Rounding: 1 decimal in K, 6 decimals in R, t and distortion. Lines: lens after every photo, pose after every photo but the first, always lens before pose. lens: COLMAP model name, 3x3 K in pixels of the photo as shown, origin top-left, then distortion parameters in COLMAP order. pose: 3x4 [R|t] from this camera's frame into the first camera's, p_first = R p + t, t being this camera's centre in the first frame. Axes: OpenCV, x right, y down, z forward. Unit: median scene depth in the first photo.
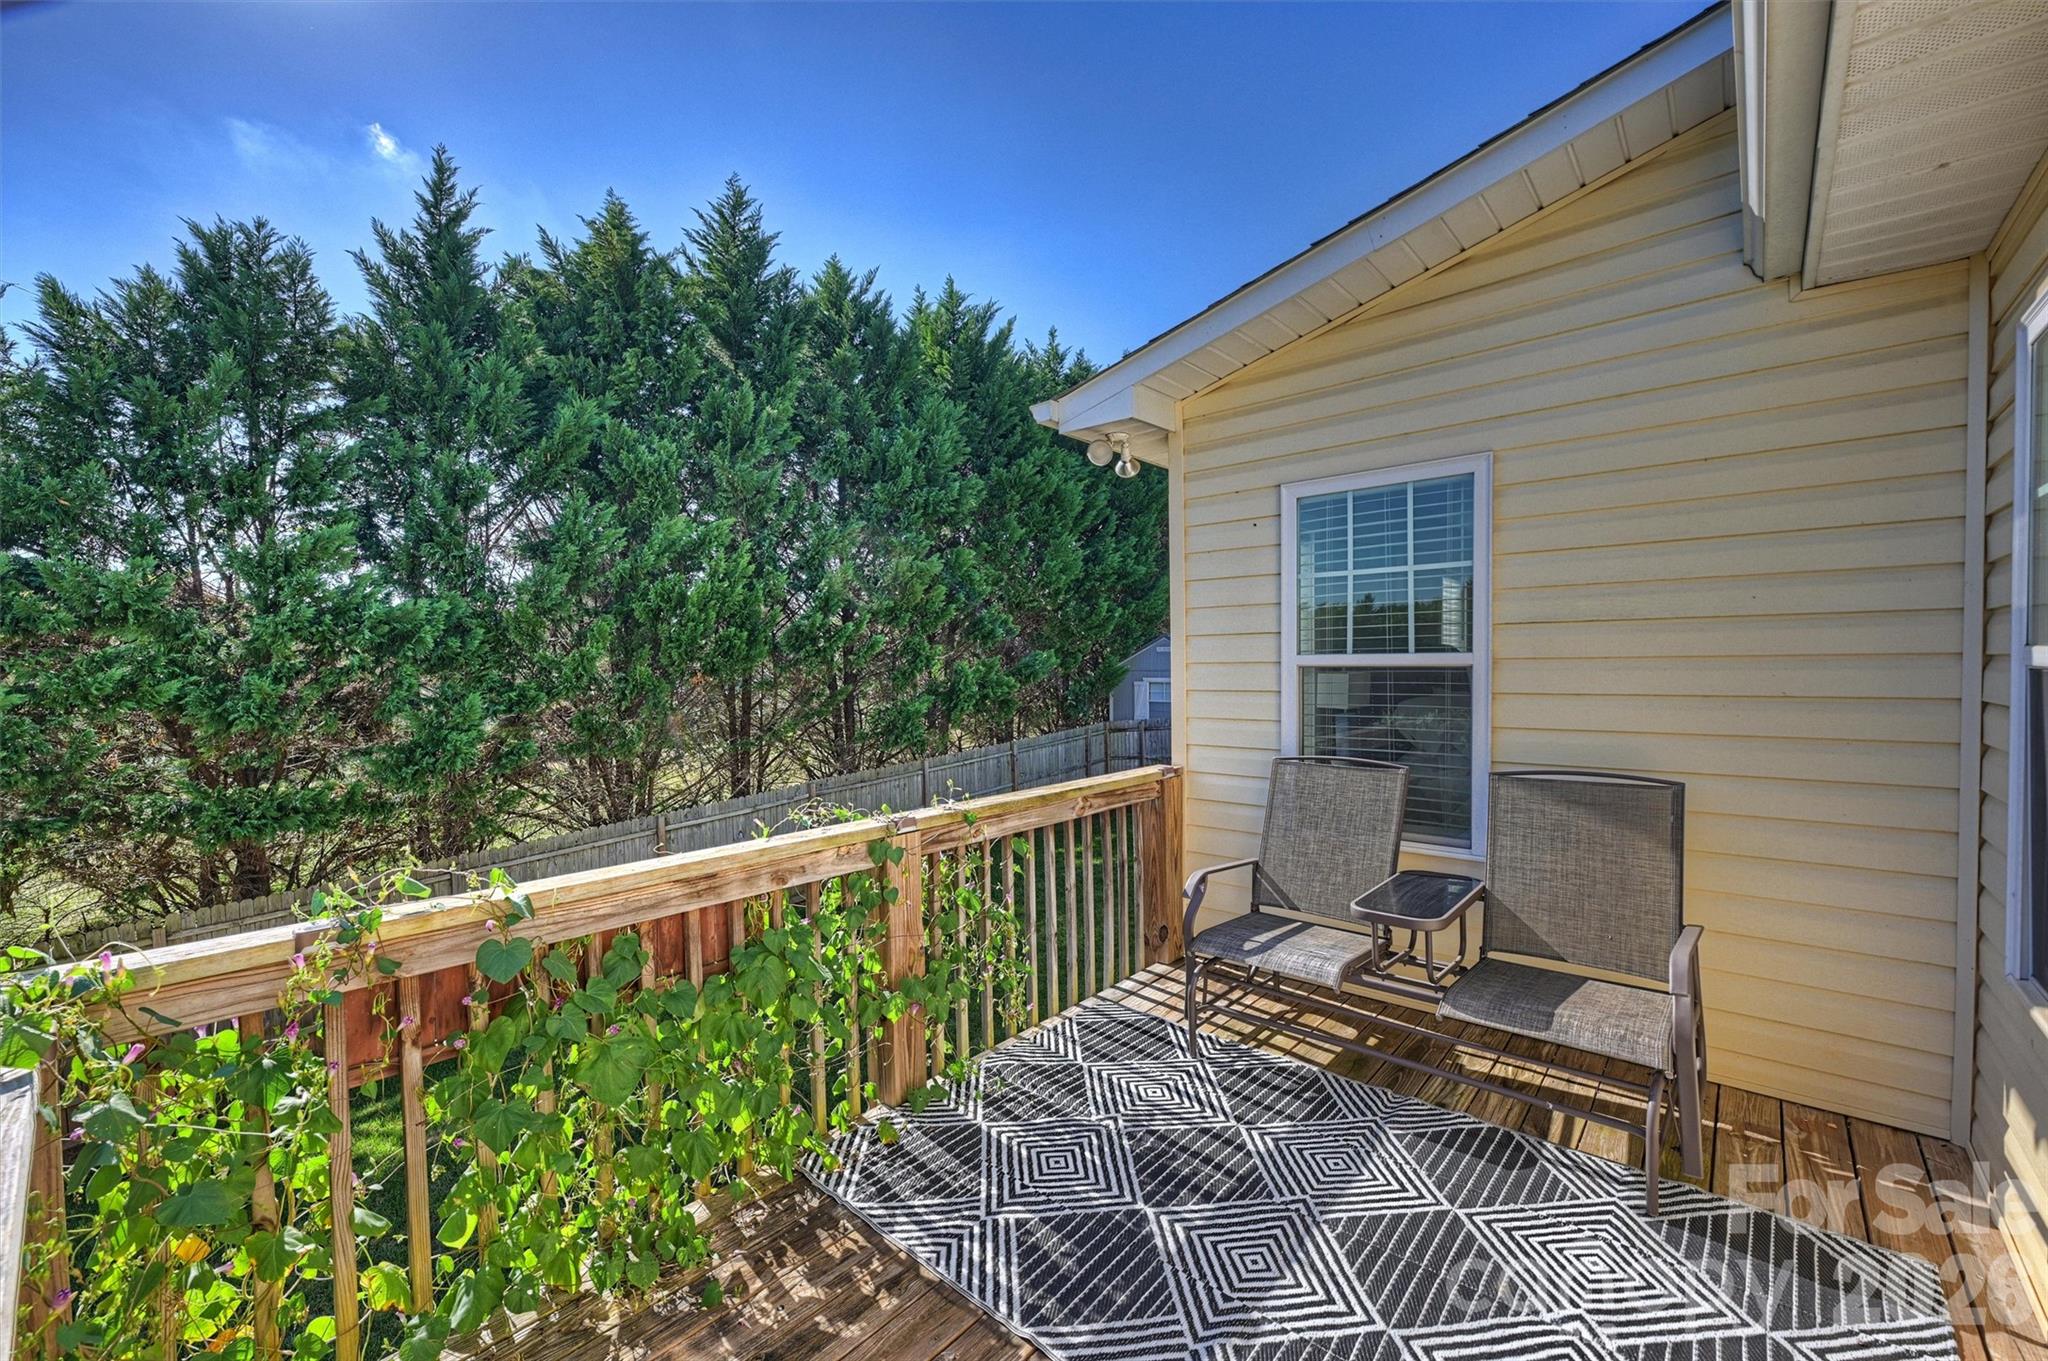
lens RADIAL K [[839.6, 0, 1024.0], [0, 839.6, 680.5], [0, 0, 1]] dist [0.000073, 0.000016]
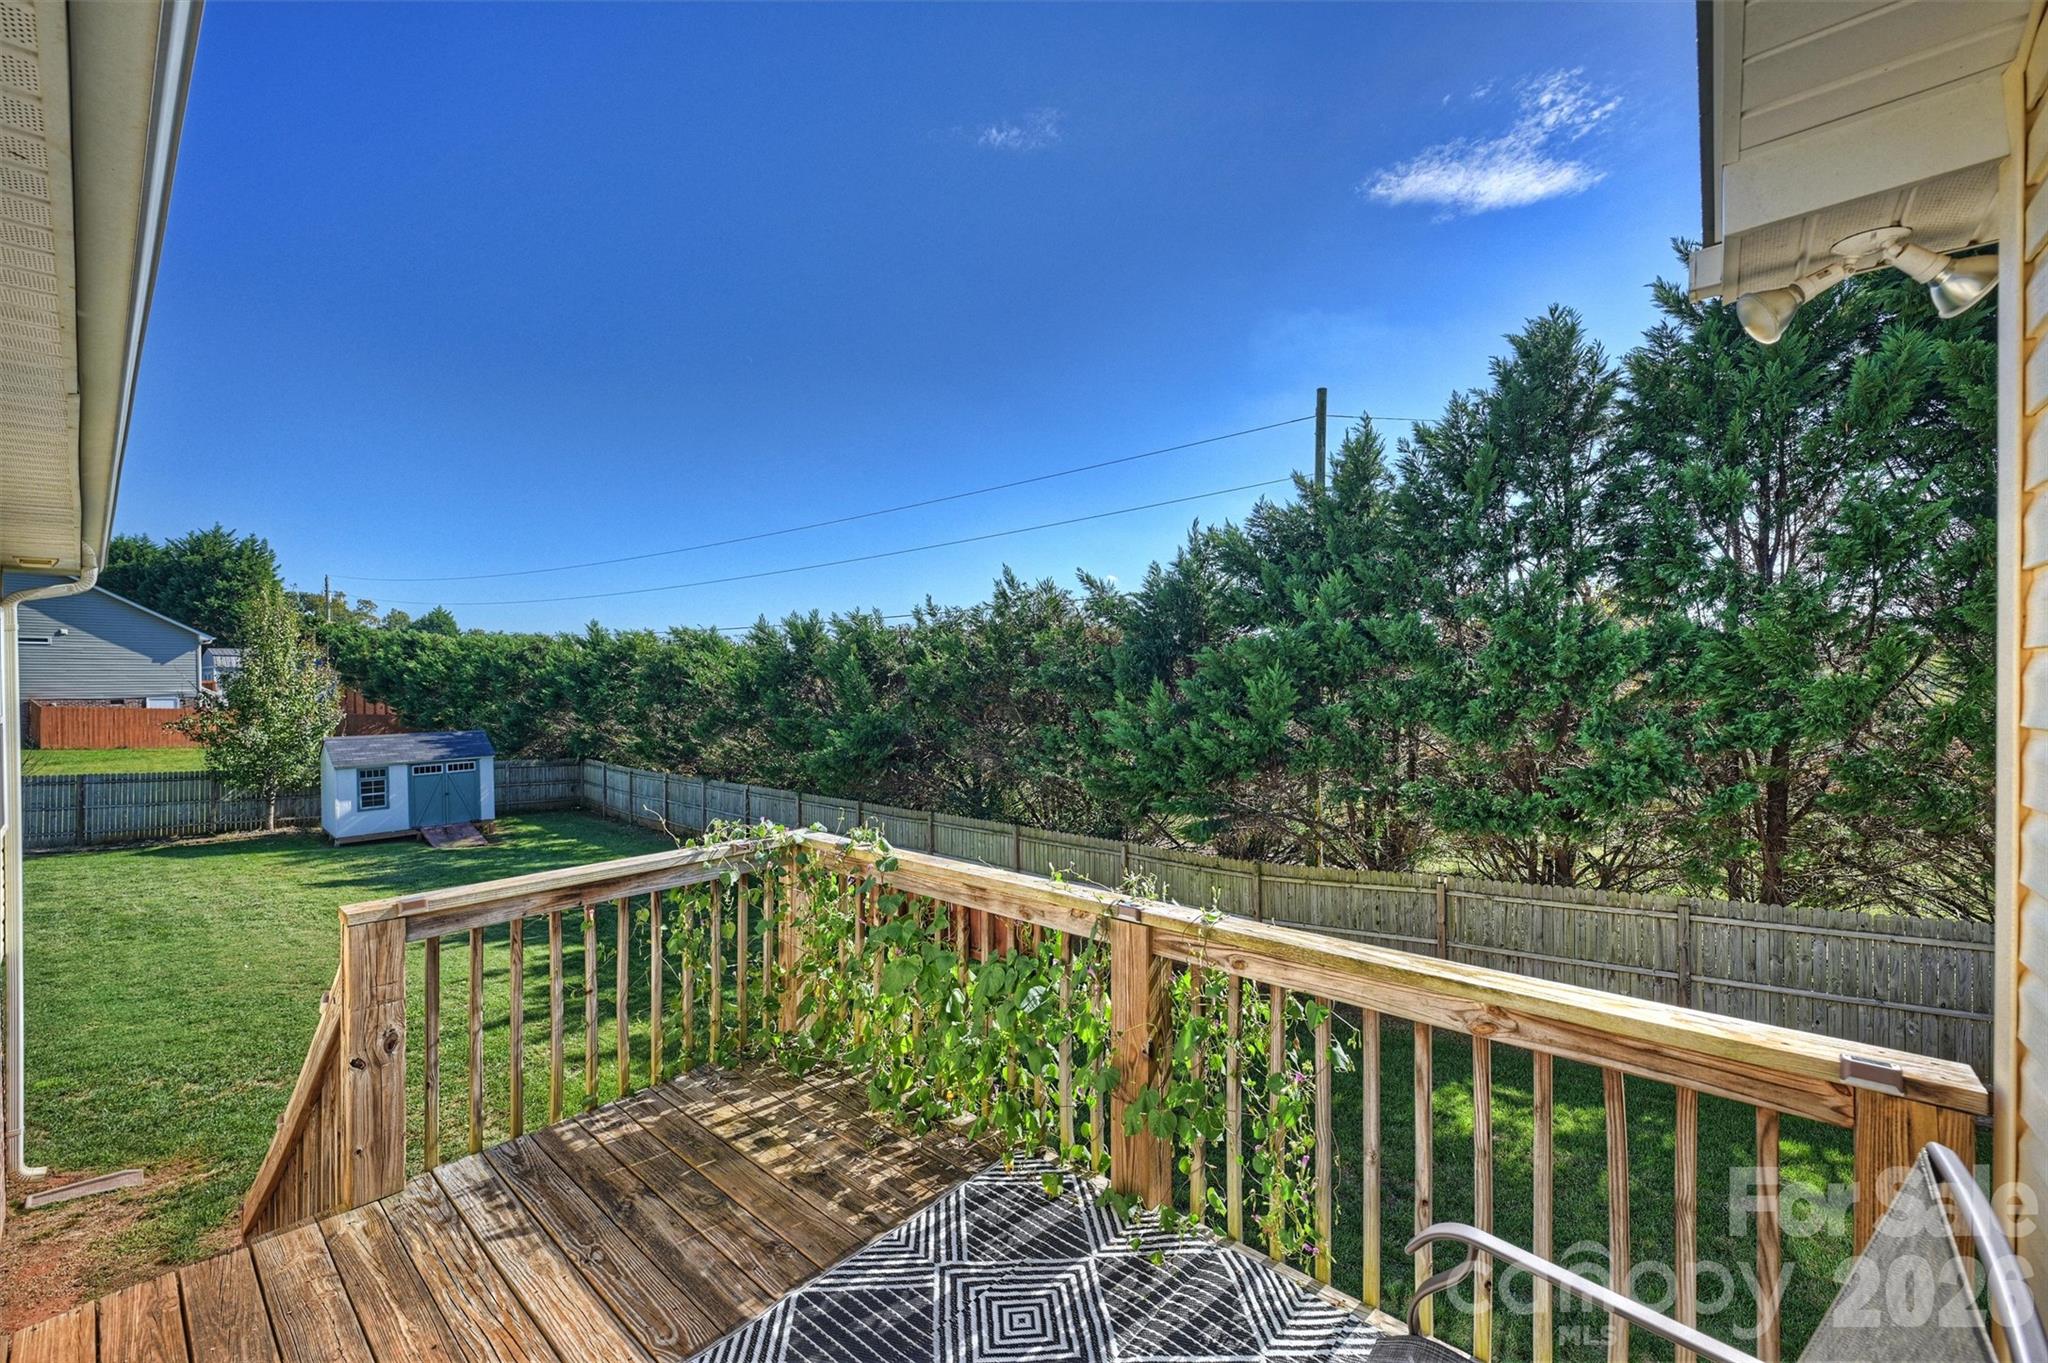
lens RADIAL K [[839.6, 0, 1024.0], [0, 839.6, 681.5], [0, 0, 1]] dist [0.000073, 0.000016]
pose [[-0.003498, 0.019755, -0.999799, 1.019019], [-0.023941, 0.999517, 0.019833, -0.135197], [0.999707, 0.024005, -0.003023, 1.098840]]
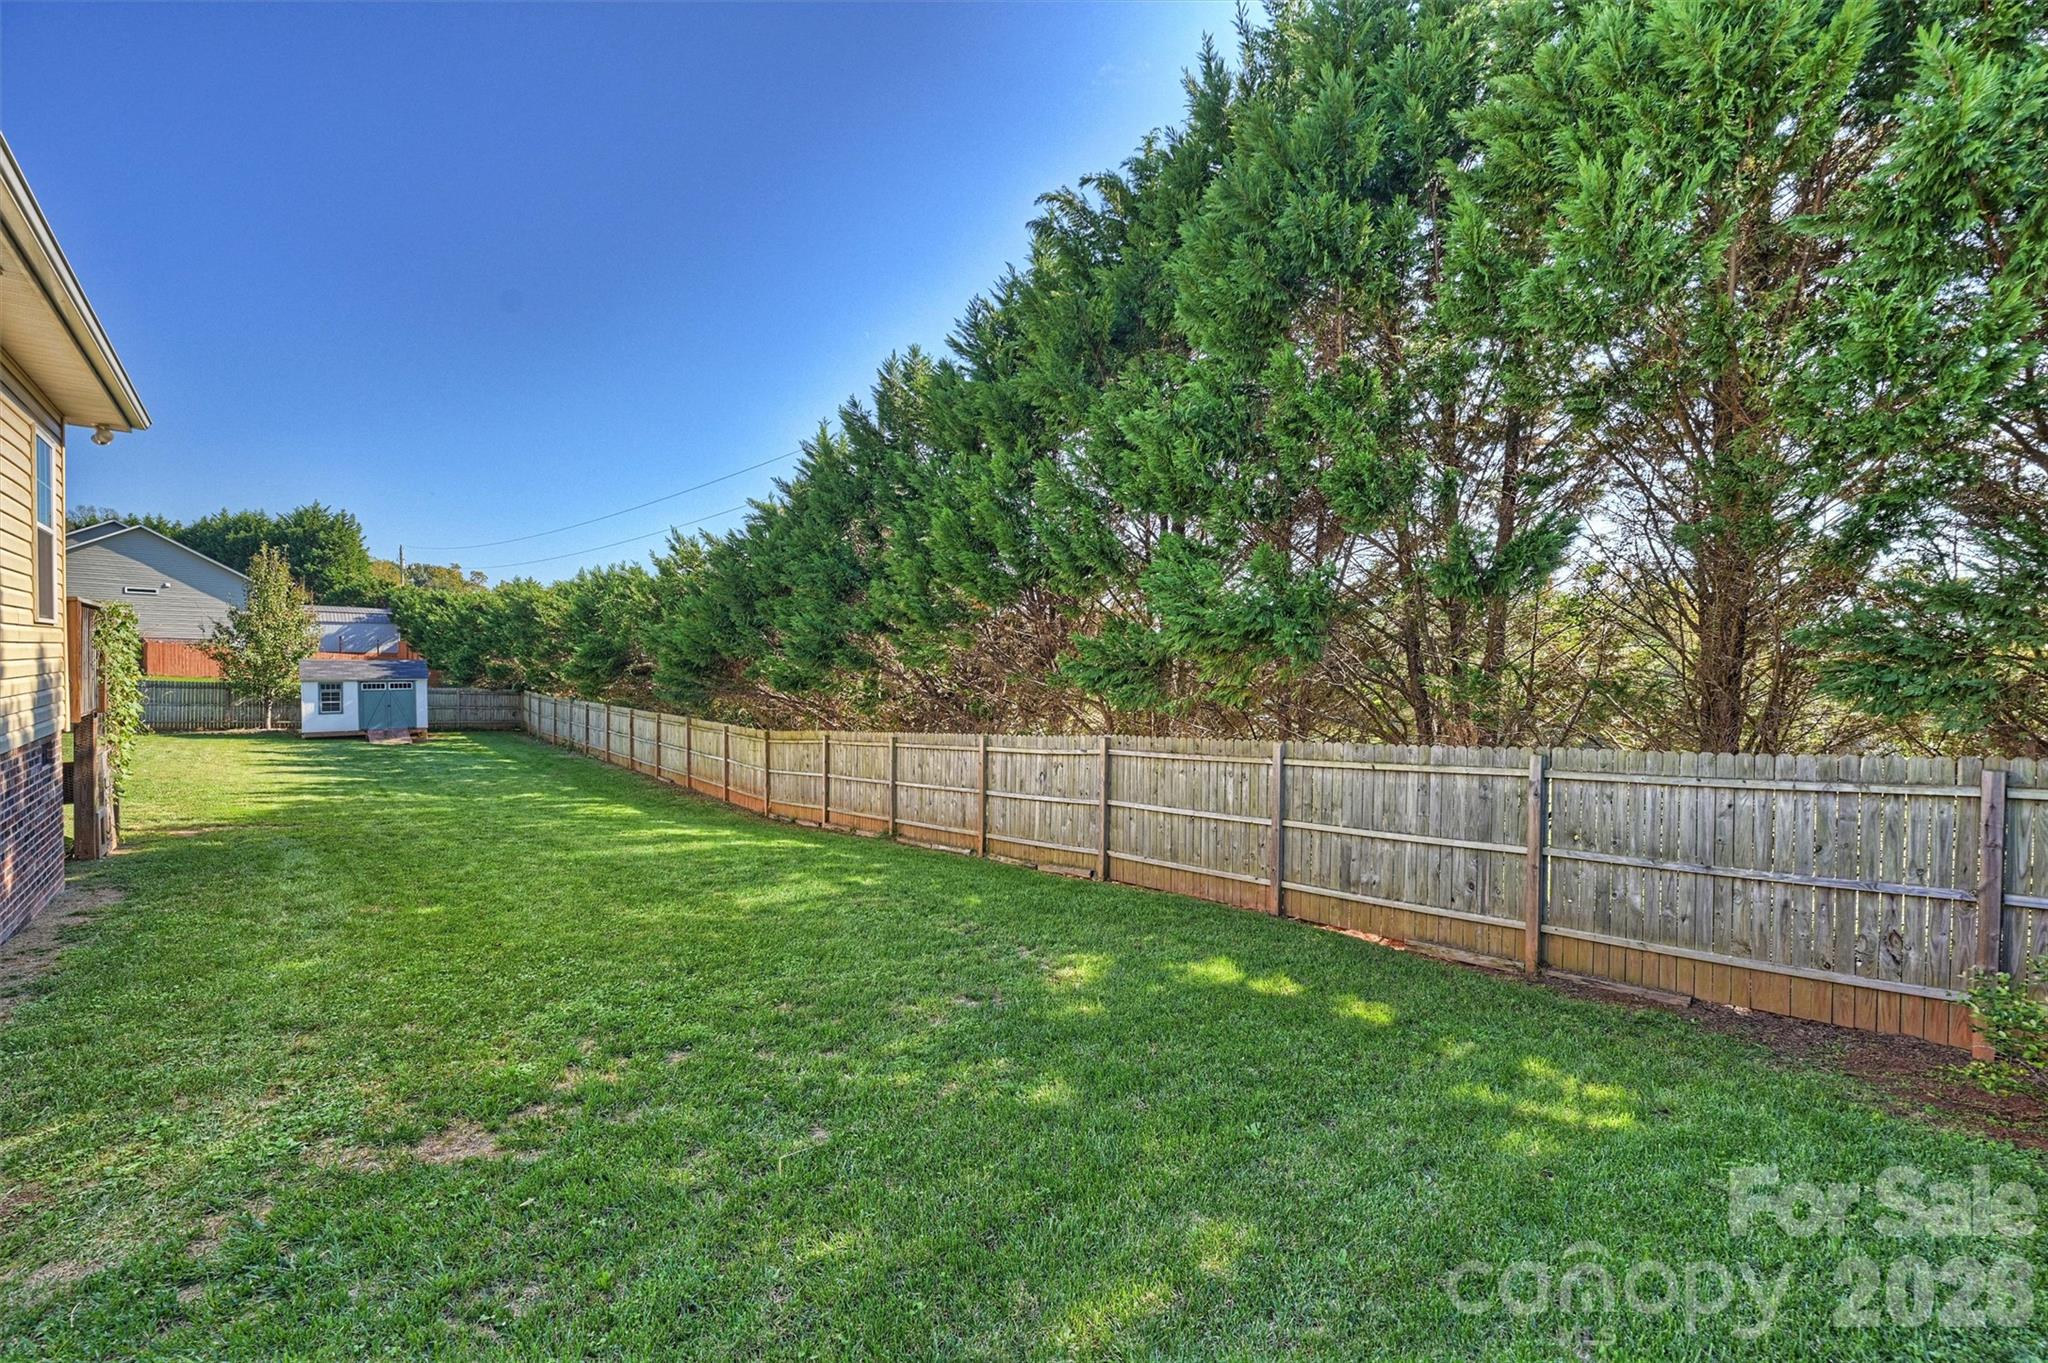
lens RADIAL K [[853.7, 0, 1024.0], [0, 853.7, 681.5], [0, 0, 1]] dist [-0.000373, 0.000111]
pose [[-0.118806, 0.040127, -0.992106, 1.454737], [-0.042628, 0.998056, 0.045472, -0.073193], [0.992002, 0.047694, -0.116865, 2.041370]]
